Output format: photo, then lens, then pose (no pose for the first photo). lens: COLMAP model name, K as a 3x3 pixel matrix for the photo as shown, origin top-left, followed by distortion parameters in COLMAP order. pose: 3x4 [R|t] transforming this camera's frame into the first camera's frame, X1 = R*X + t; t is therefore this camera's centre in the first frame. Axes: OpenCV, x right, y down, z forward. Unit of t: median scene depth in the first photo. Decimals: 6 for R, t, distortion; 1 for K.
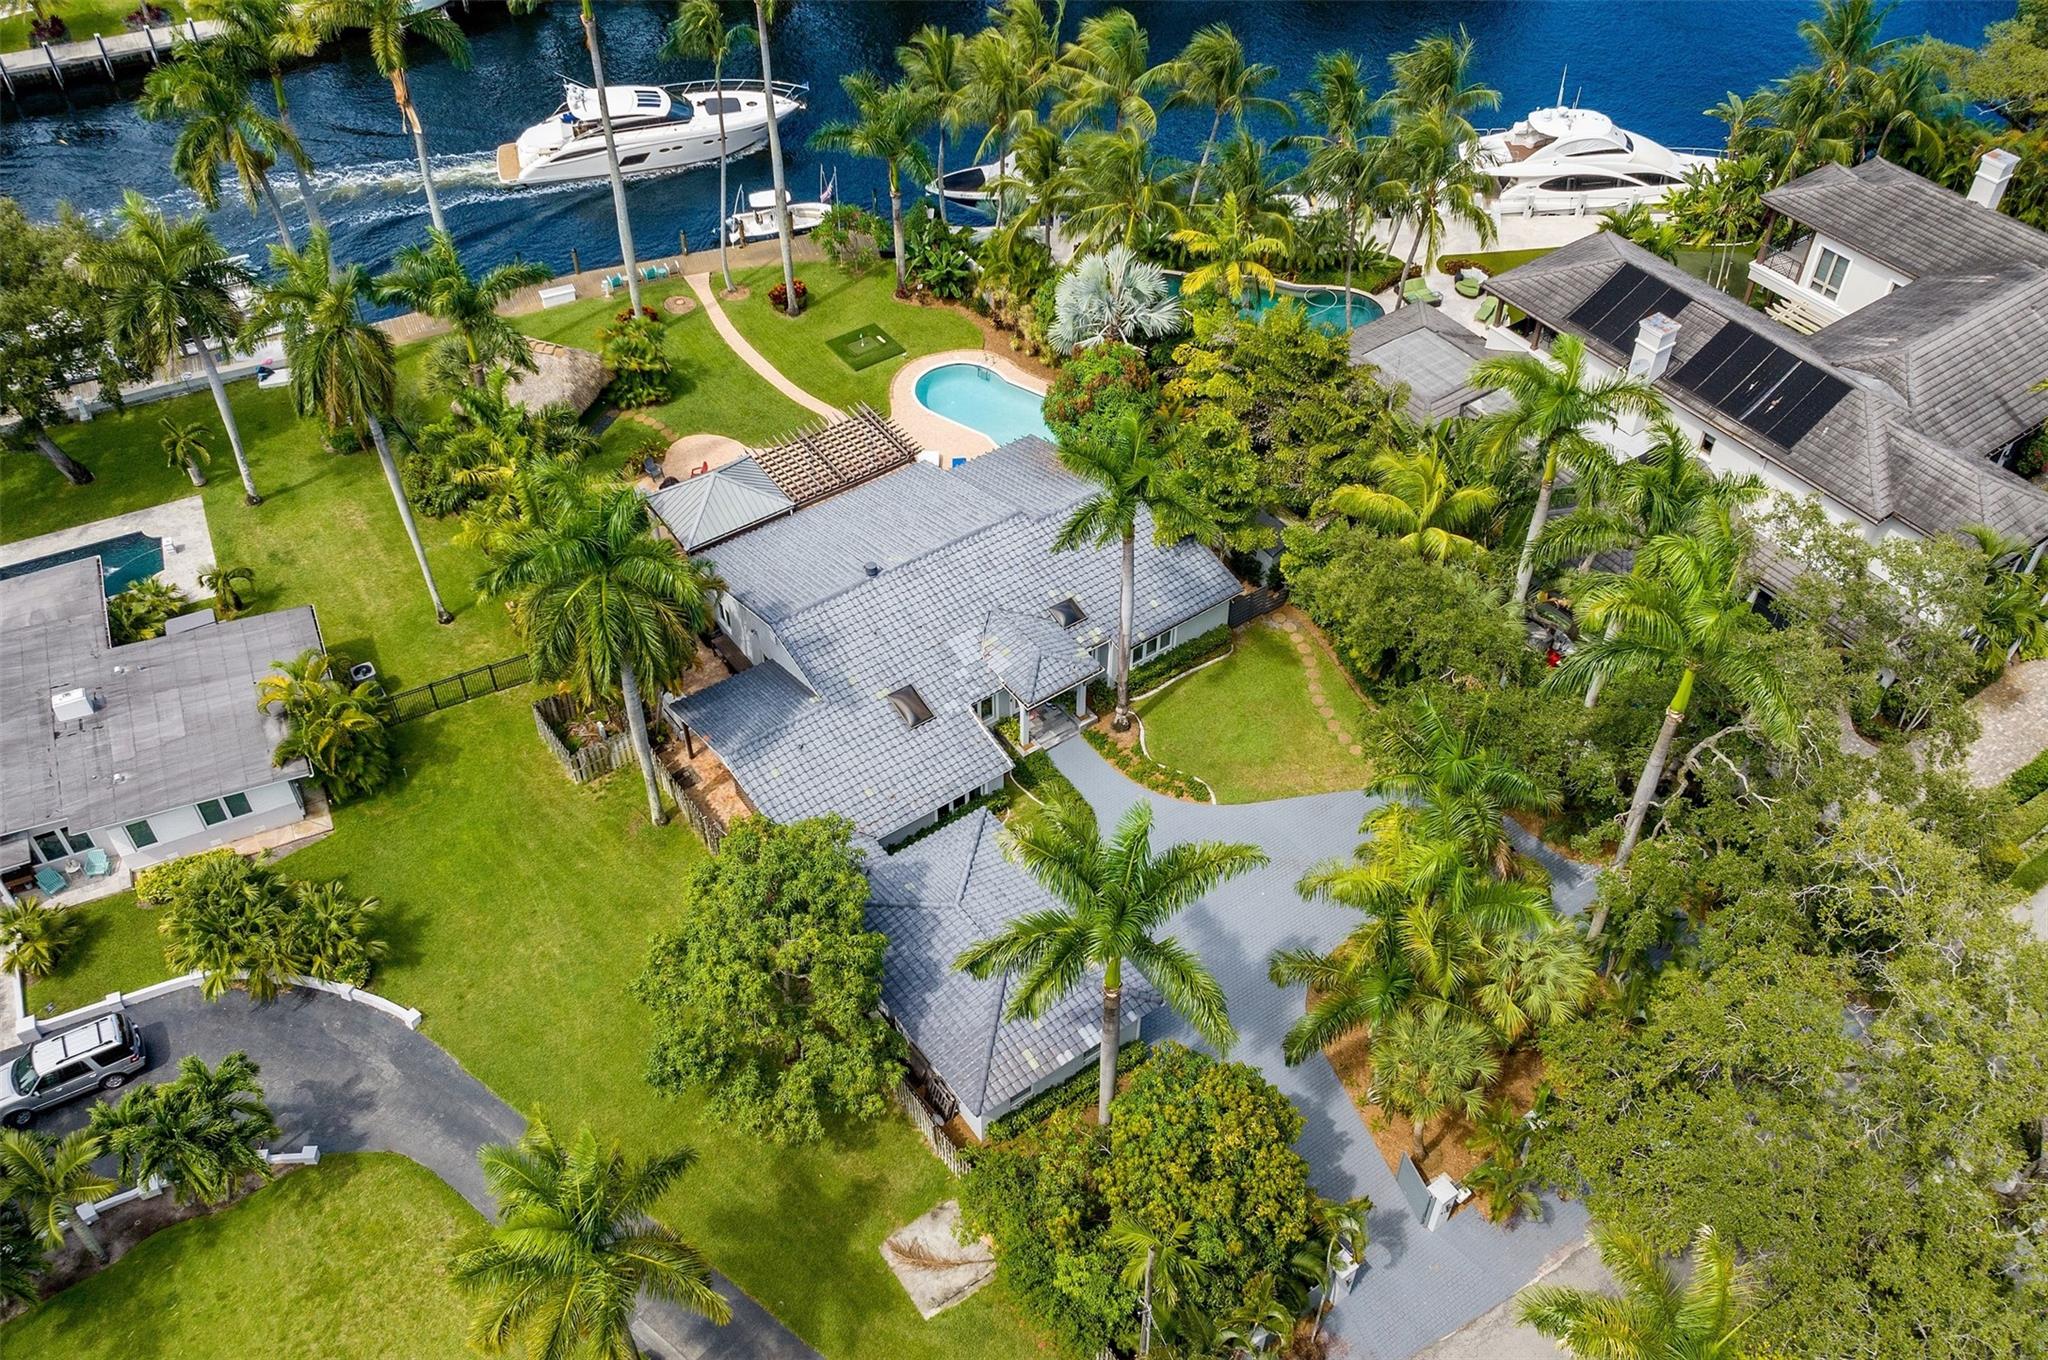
lens RADIAL K [[1690.1, 0, 1020.7], [0, 1690.1, 683.7], [0, 0, 1]] dist [-0.029519, -0.013891]
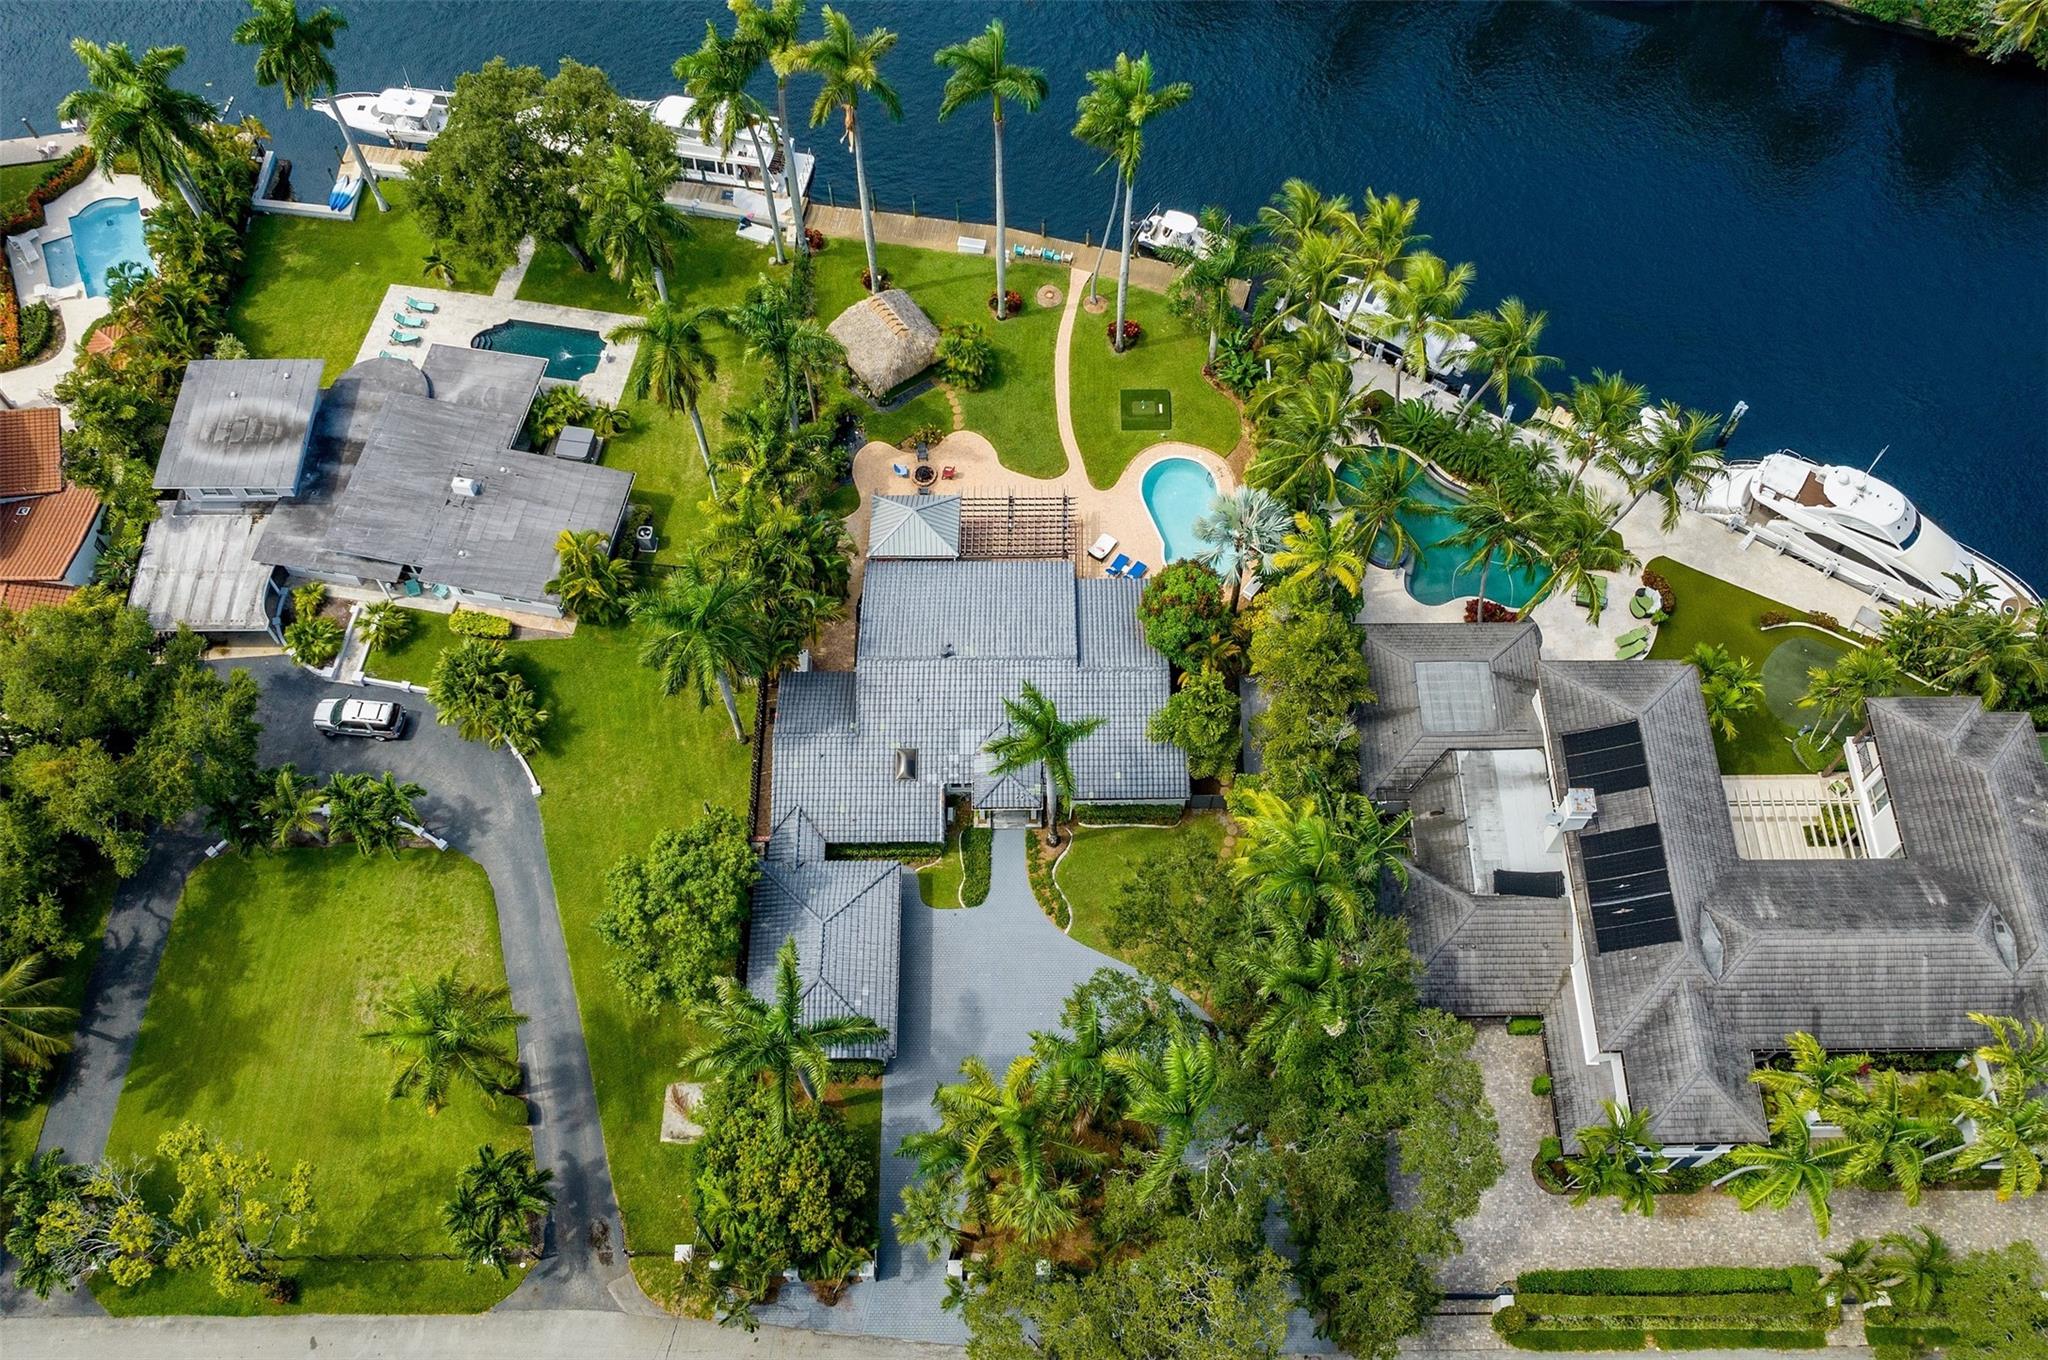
lens RADIAL K [[1690.1, 0, 1036.0], [0, 1690.1, 685.4], [0, 0, 1]] dist [-0.029519, -0.013891]
pose [[0.820288, 0.502511, -0.273148, 0.356310], [-0.405456, 0.847740, 0.341968, -0.539384], [0.403401, -0.169763, 0.899137, -0.198951]]
